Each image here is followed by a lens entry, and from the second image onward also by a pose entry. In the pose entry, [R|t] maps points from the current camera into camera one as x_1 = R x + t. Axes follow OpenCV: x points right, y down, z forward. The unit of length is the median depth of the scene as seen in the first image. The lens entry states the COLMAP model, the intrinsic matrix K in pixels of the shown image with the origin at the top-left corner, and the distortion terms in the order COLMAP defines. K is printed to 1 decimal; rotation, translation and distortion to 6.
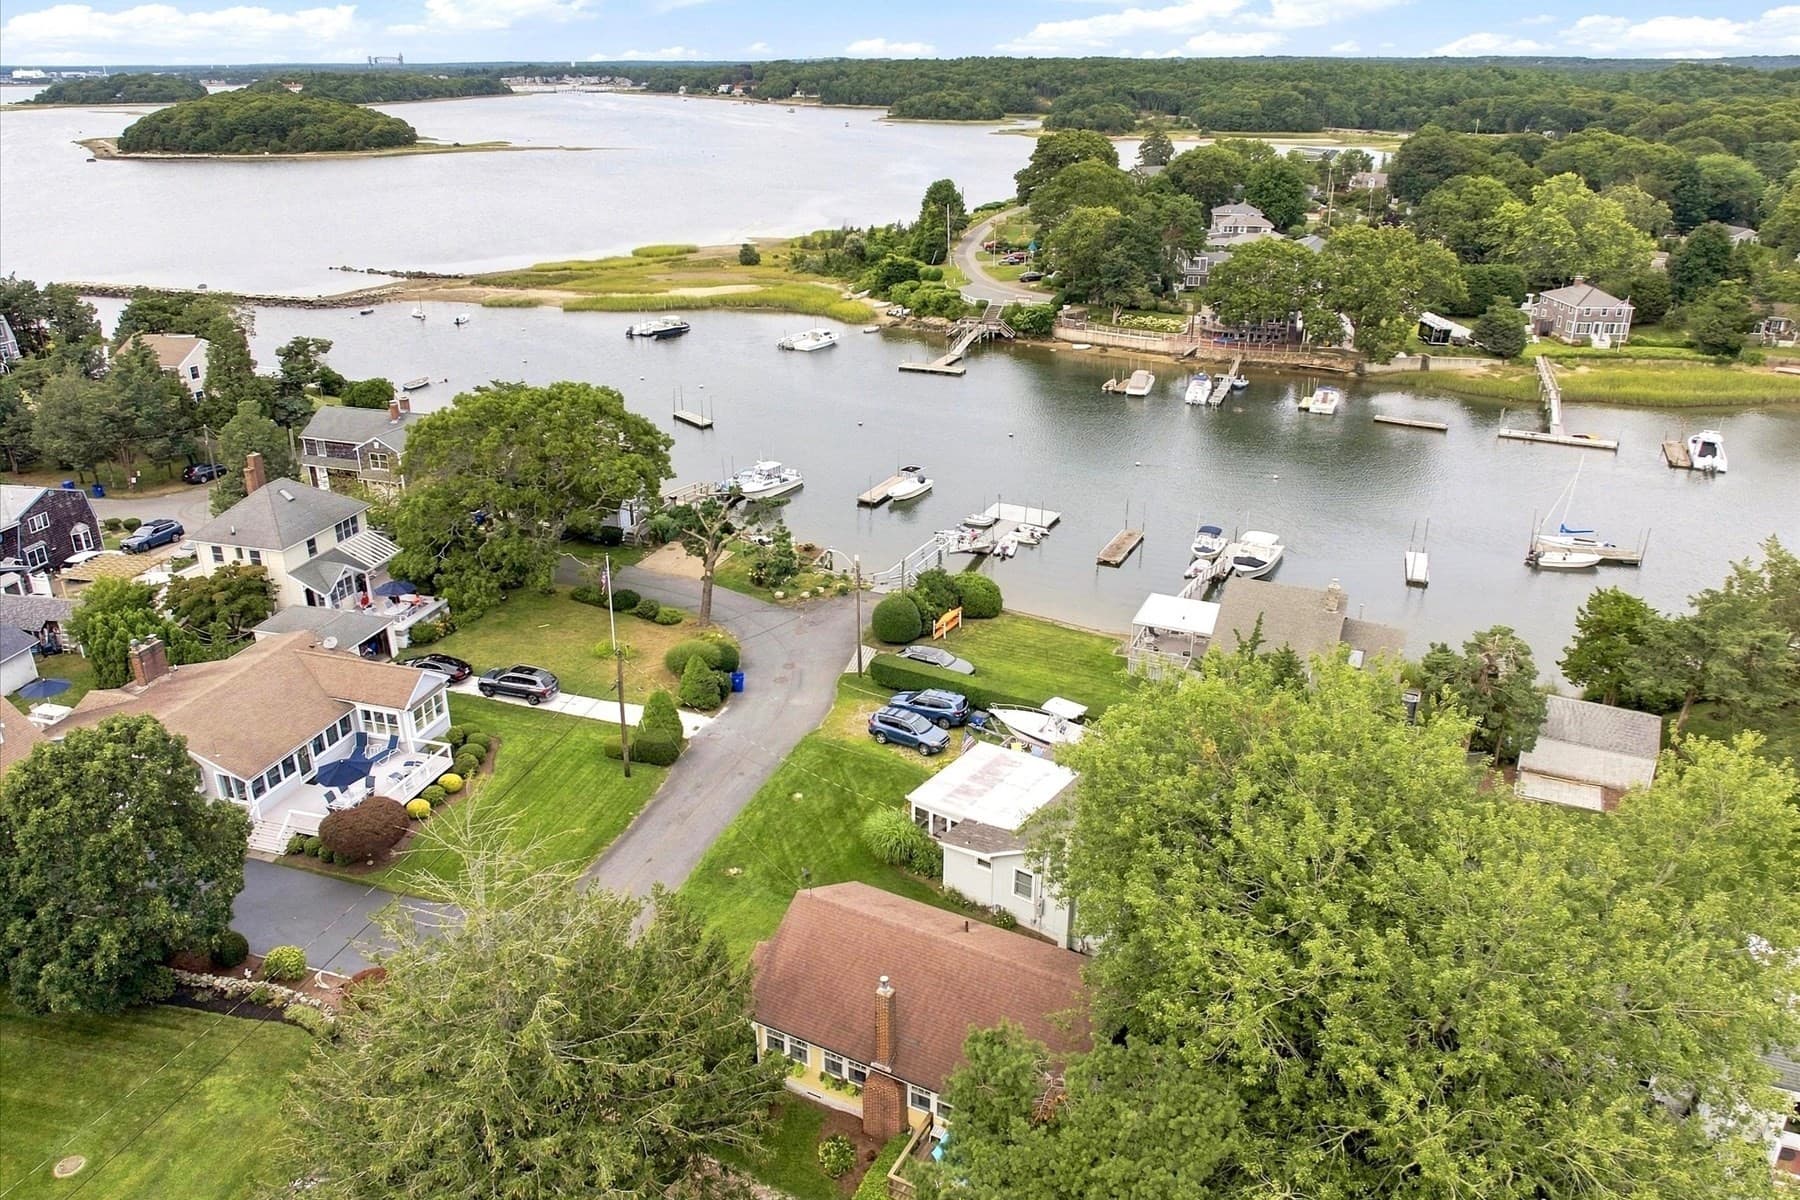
lens RADIAL K [[1277.5, 0, 868.8], [0, 1277.5, 593.6], [0, 0, 1]] dist [-0.029531, -0.012022]
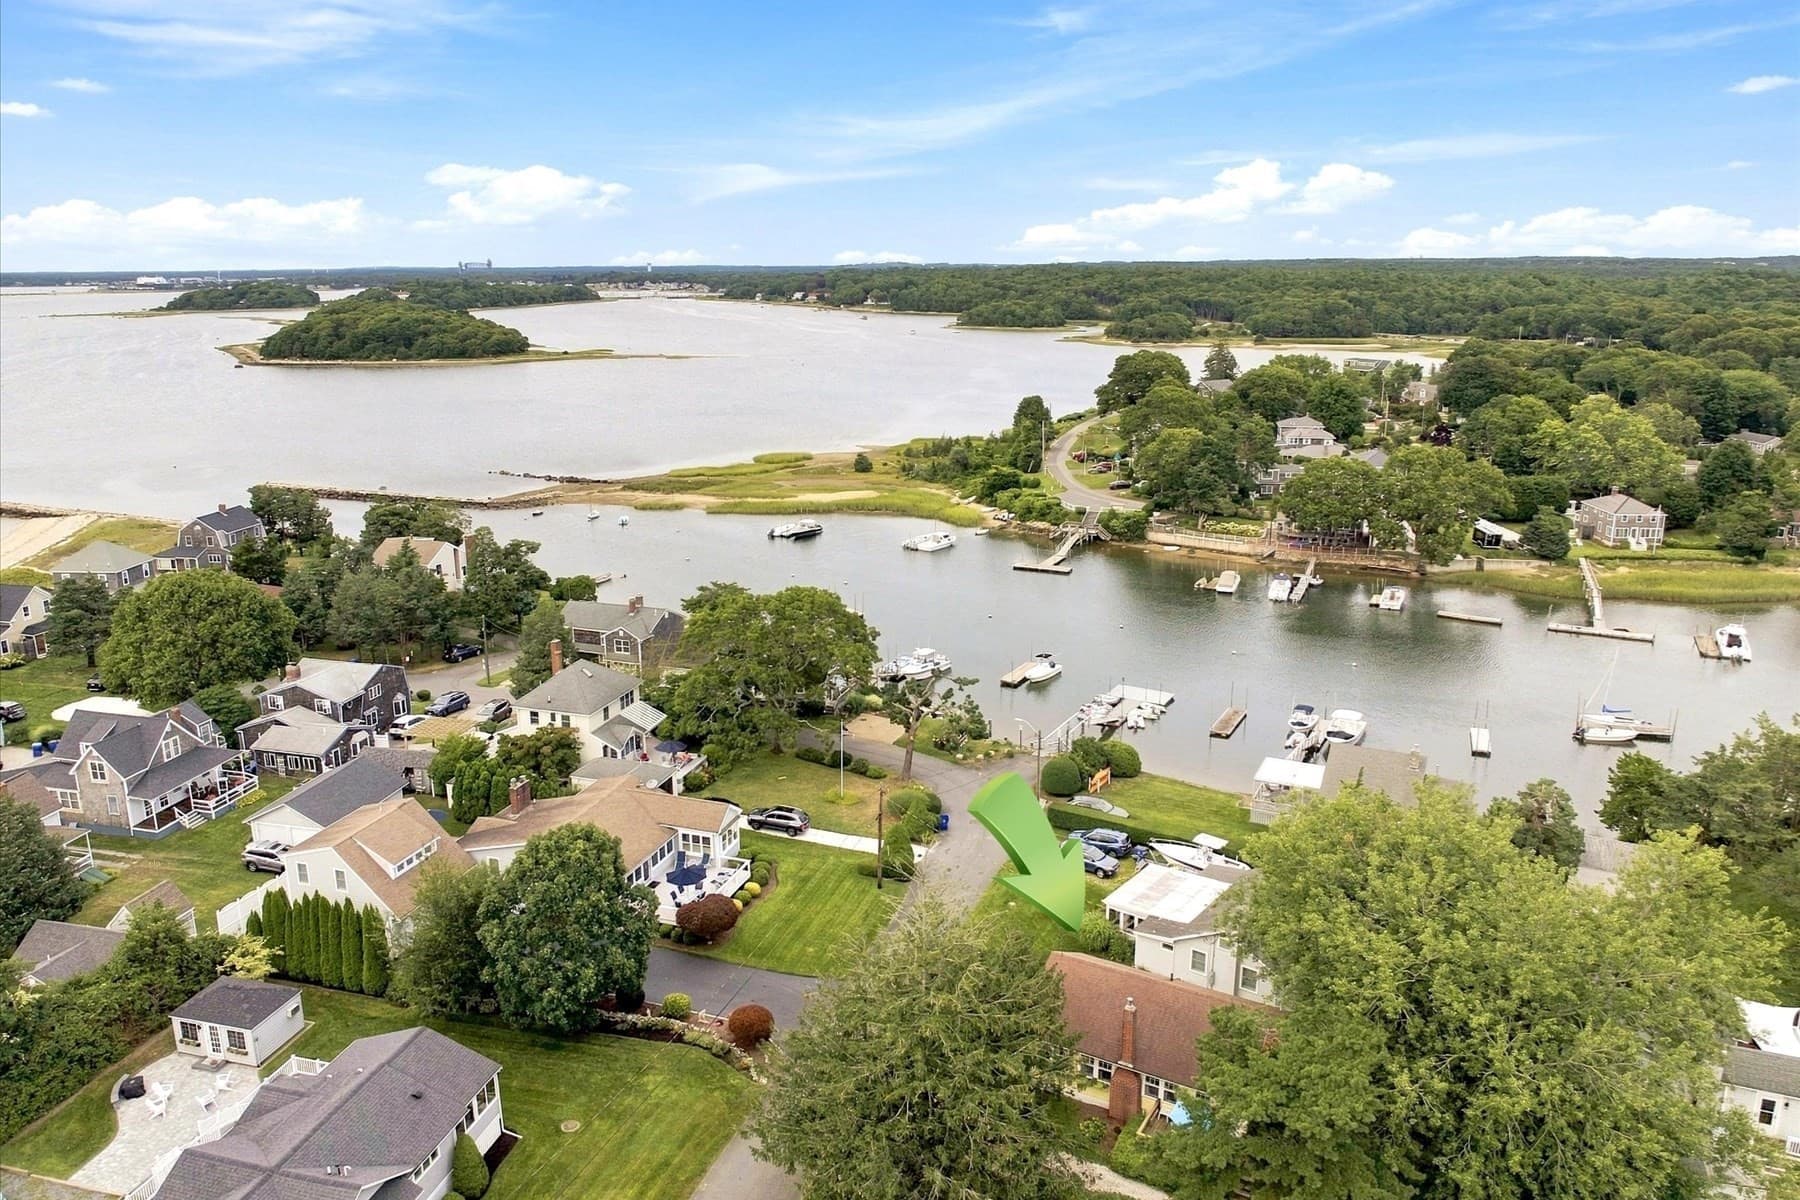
lens RADIAL K [[1277.5, 0, 868.8], [0, 1277.5, 593.6], [0, 0, 1]] dist [-0.029531, -0.012022]
pose [[0.999066, 0.005578, -0.042842, -0.065488], [-0.011647, 0.989690, -0.142752, 0.013636], [0.041604, 0.143118, 0.988831, -0.156294]]
